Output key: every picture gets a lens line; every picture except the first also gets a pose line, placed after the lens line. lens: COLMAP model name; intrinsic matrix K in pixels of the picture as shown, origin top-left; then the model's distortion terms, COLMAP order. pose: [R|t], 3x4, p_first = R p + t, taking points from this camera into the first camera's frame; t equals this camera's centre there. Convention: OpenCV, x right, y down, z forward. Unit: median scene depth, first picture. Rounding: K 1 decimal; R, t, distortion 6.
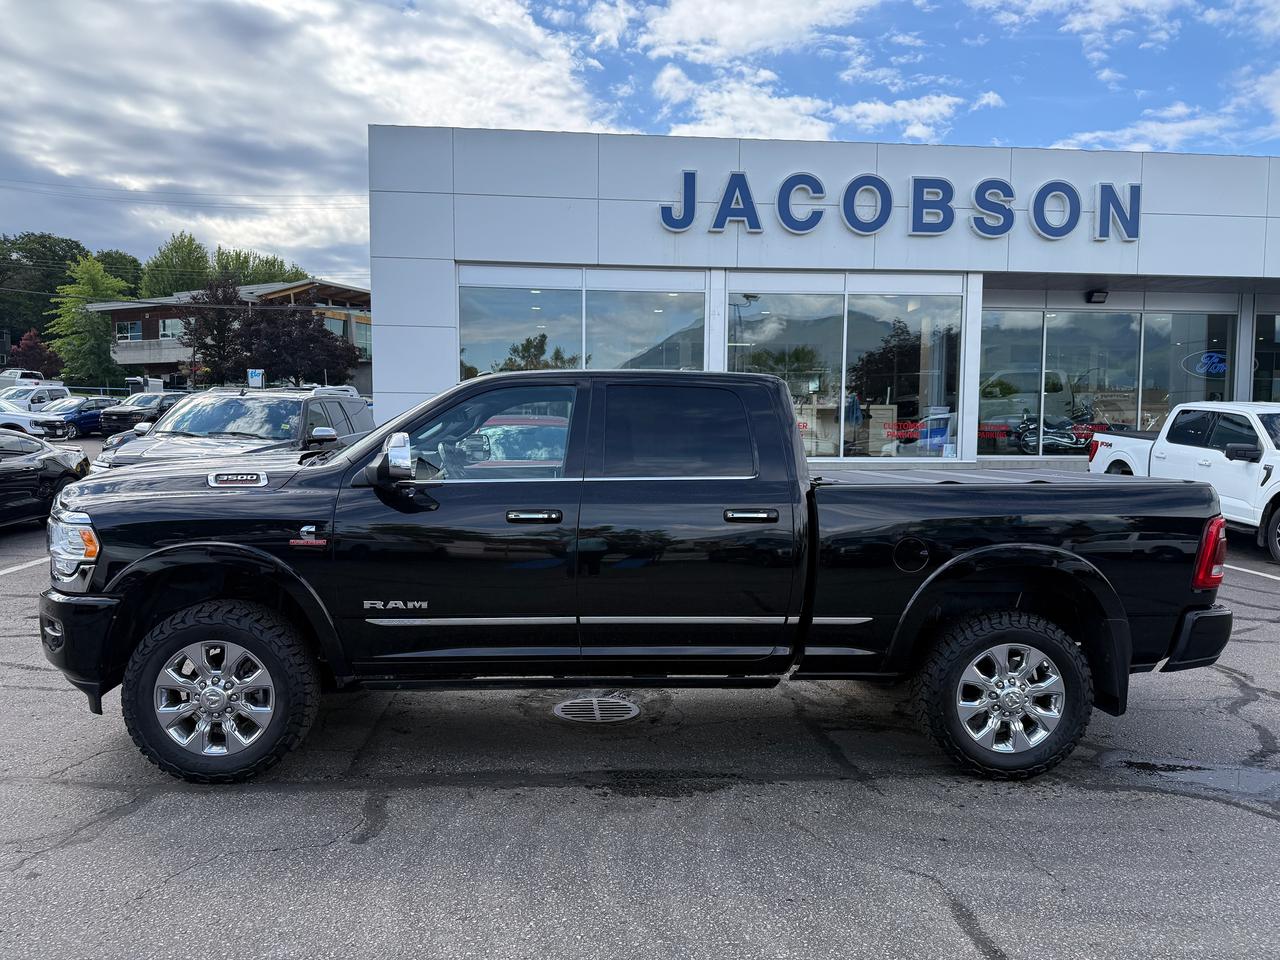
lens RADIAL K [[910.5, 0, 623.6], [0, 910.5, 483.6], [0, 0, 1]] dist [0.039292, -0.043158]
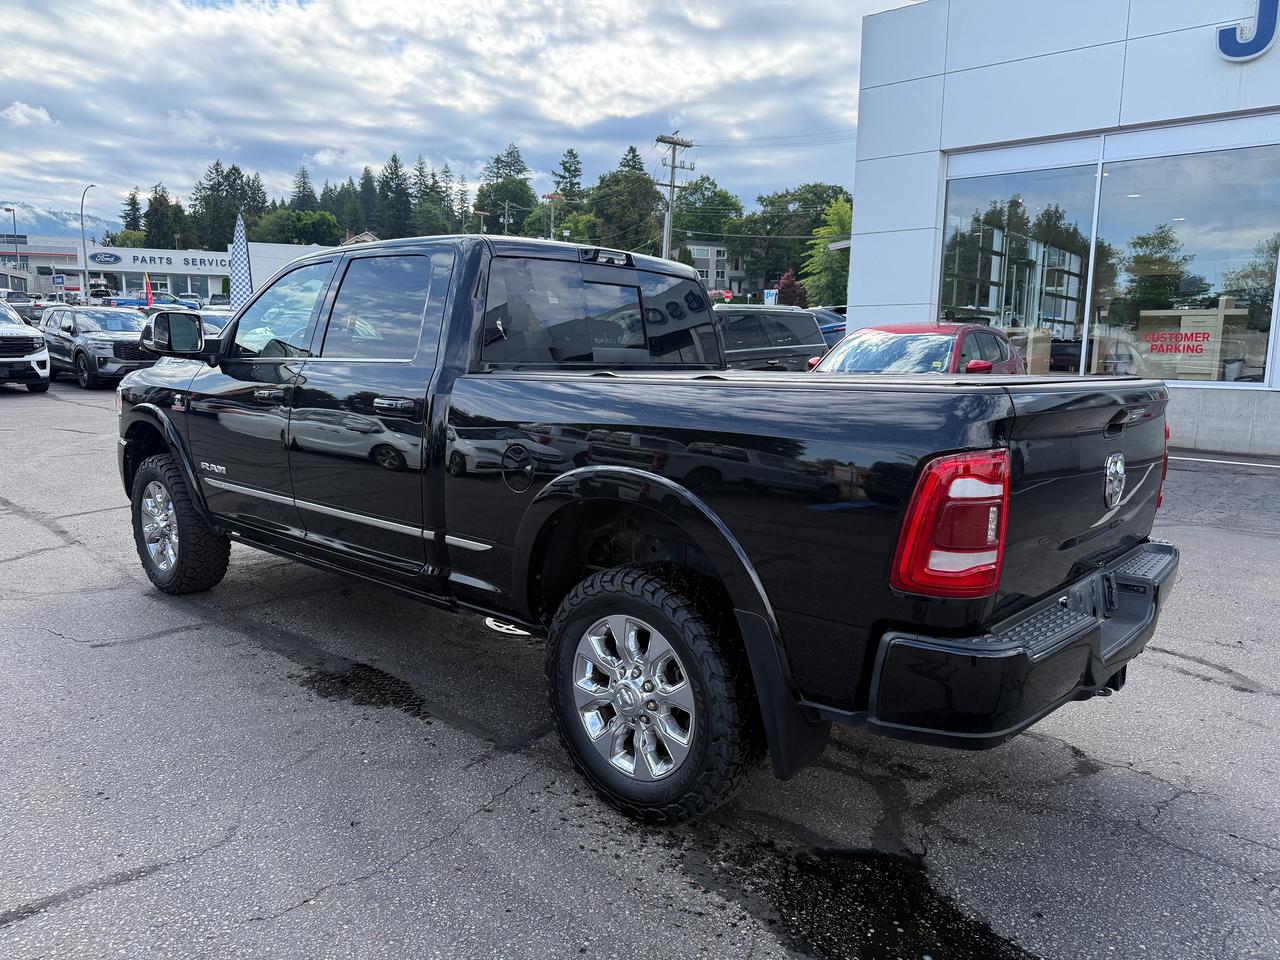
lens RADIAL K [[910.5, 0, 623.6], [0, 910.5, 483.6], [0, 0, 1]] dist [0.039292, -0.043158]
pose [[0.698762, 0.105831, -0.707483, 0.243380], [-0.052942, 0.993935, 0.096392, 0.003627], [0.713393, -0.029899, 0.700126, 0.147919]]
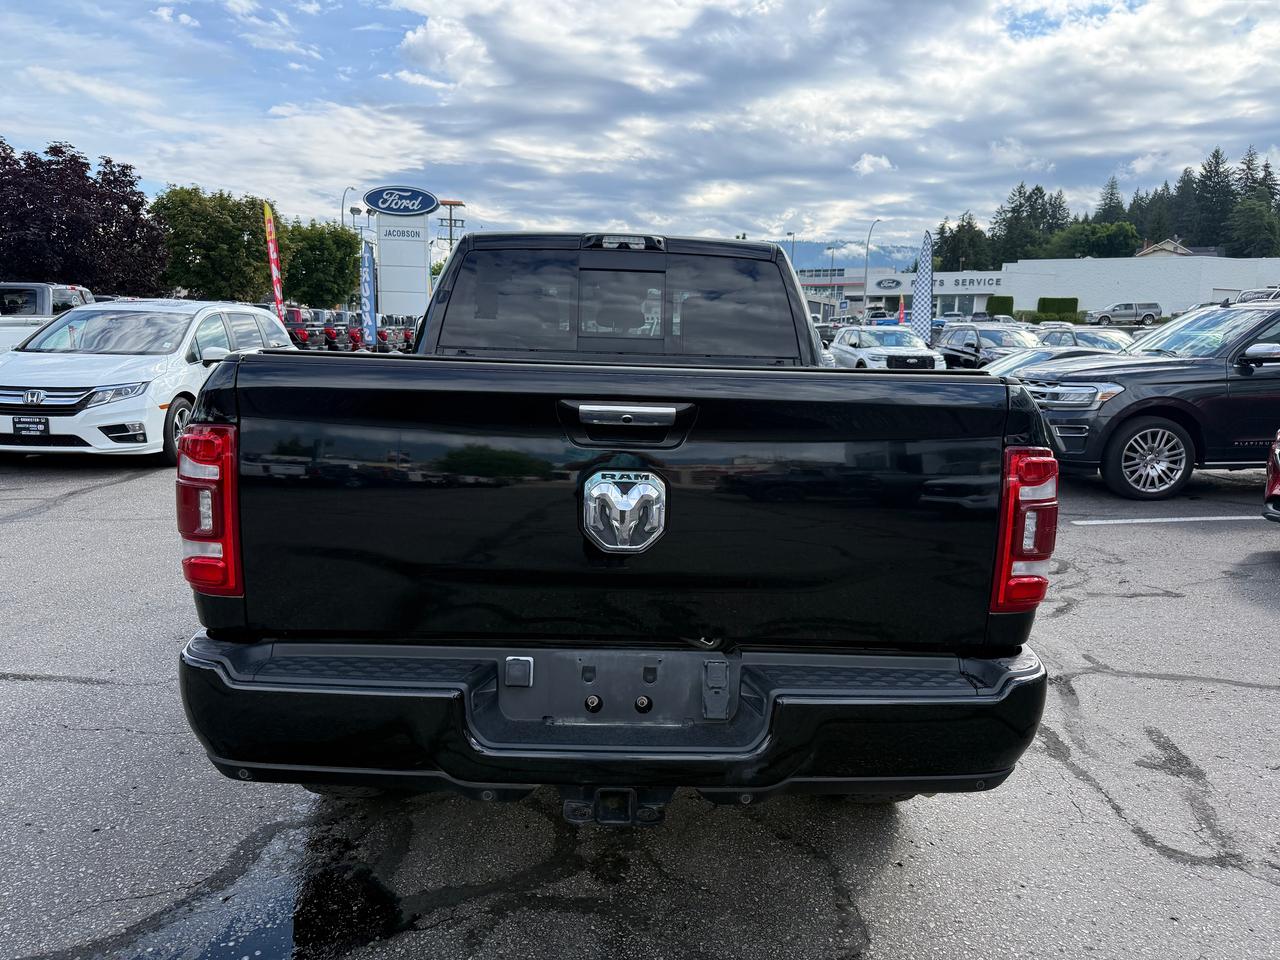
lens RADIAL K [[903.2, 0, 640.0], [0, 903.2, 480.0], [0, 0, 1]] dist [-0.002516, -0.008779]
pose [[-0.047038, 0.130971, -0.990270, 0.304829], [-0.084887, 0.987257, 0.134605, -0.005870], [0.995280, 0.090393, -0.035321, 0.367730]]
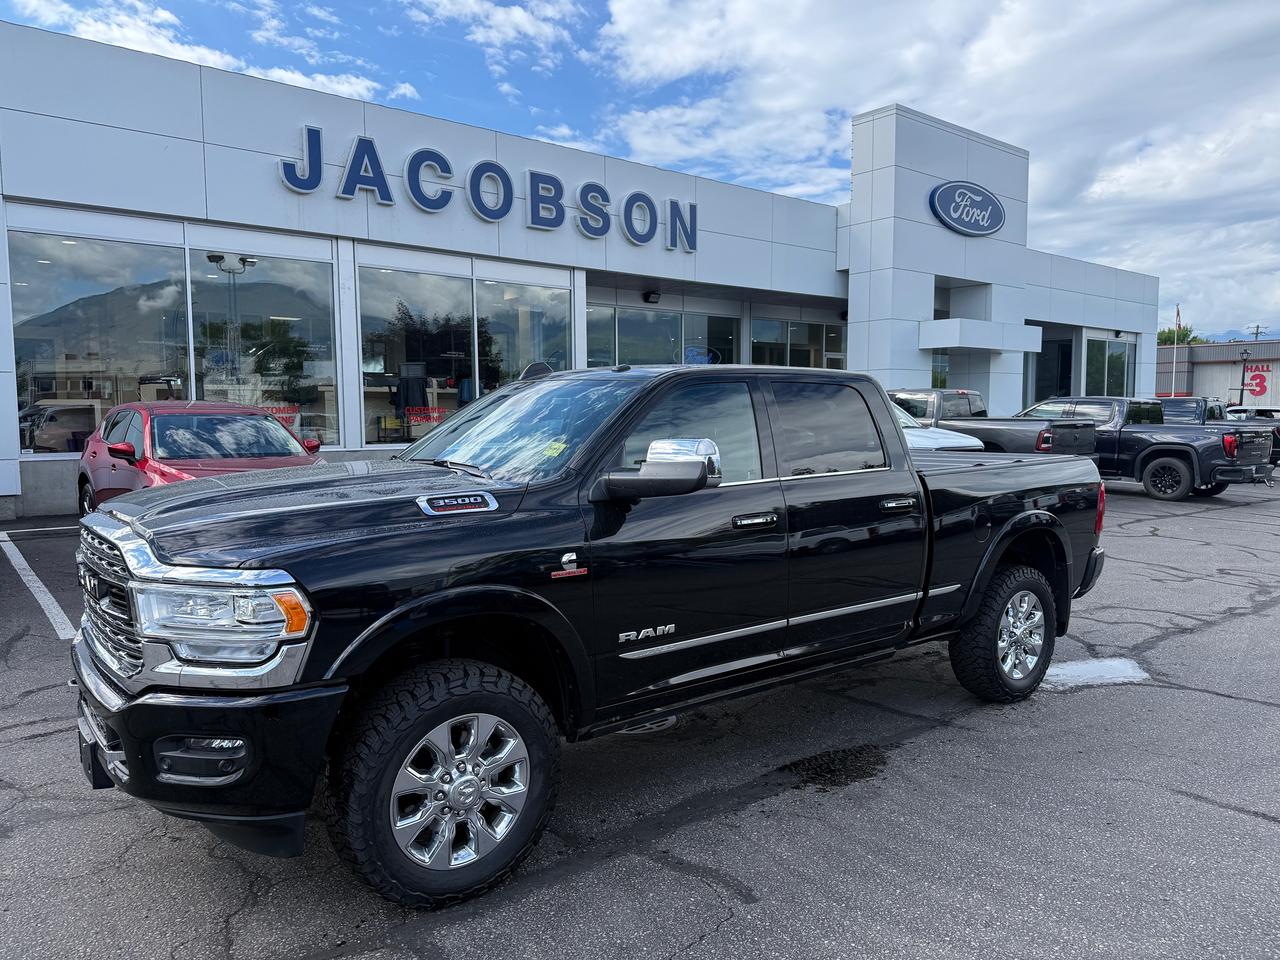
lens RADIAL K [[908.2, 0, 640.0], [0, 908.2, 480.0], [0, 0, 1]] dist [0.025990, -0.043279]
pose [[0.818213, -0.053710, 0.572400, -0.196577], [0.042729, 0.998554, 0.032620, -0.011345], [-0.573325, -0.002232, 0.819325, 0.077338]]
